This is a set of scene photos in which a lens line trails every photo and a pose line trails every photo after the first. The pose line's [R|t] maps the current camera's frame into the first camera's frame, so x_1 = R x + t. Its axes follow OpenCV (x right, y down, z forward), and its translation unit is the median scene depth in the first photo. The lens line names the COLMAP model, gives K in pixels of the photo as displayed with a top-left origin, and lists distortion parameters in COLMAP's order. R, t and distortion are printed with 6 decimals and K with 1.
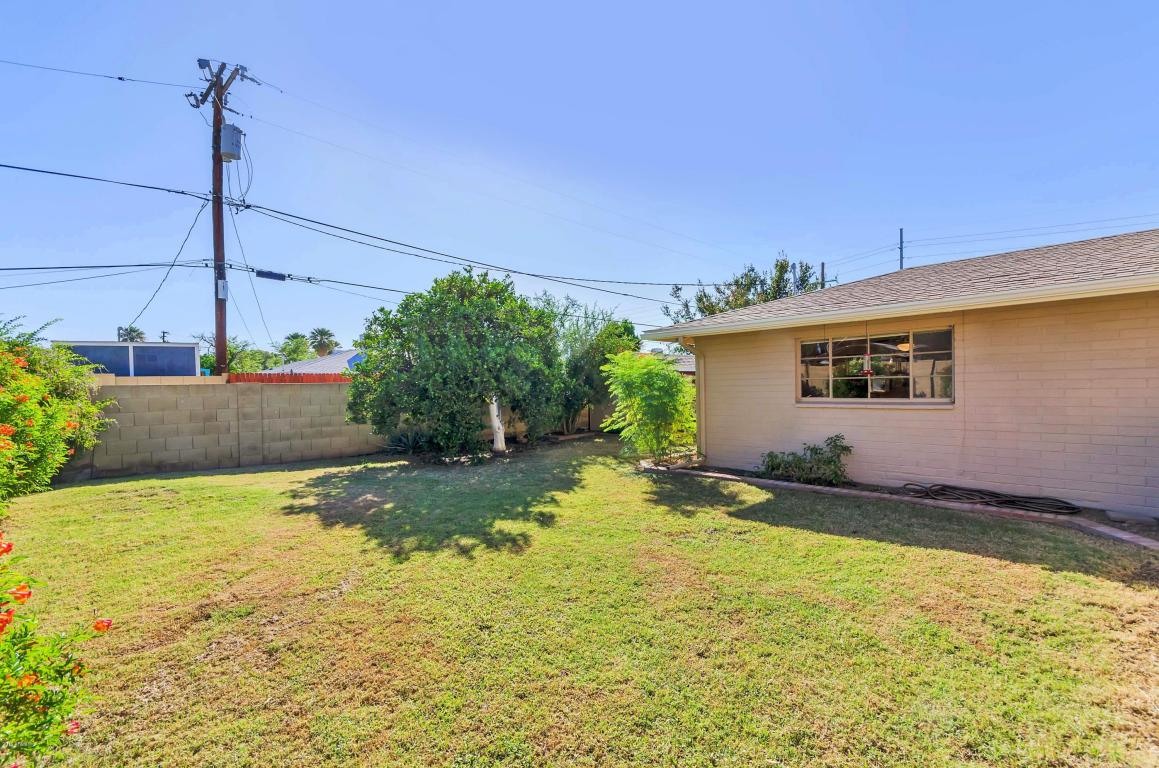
lens RADIAL K [[500.8, 0, 580.2], [0, 500.8, 385.1], [0, 0, 1]] dist [-0.001104, -0.000087]
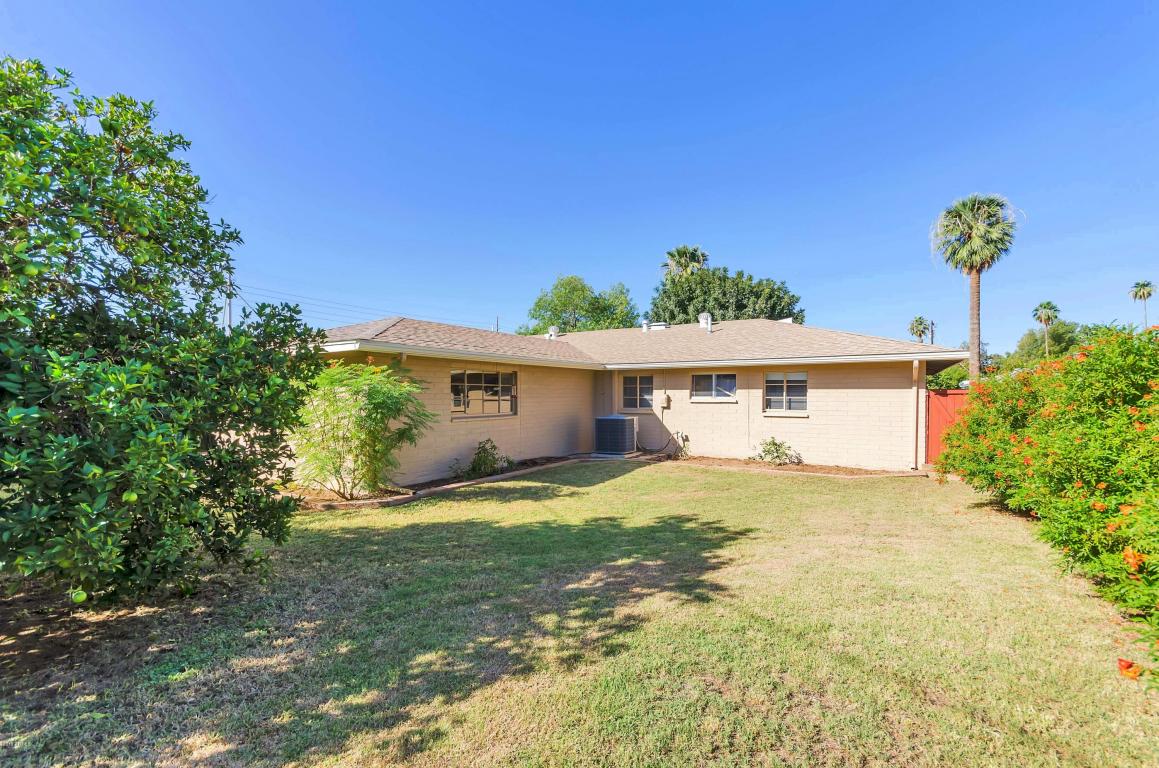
lens RADIAL K [[500.8, 0, 580.2], [0, 500.8, 391.5], [0, 0, 1]] dist [-0.001104, -0.000087]
pose [[-0.232752, 0.019931, 0.972332, -1.400448], [0.001551, 0.999796, -0.020123, -0.012491], [-0.972535, -0.003176, -0.232735, 1.542082]]
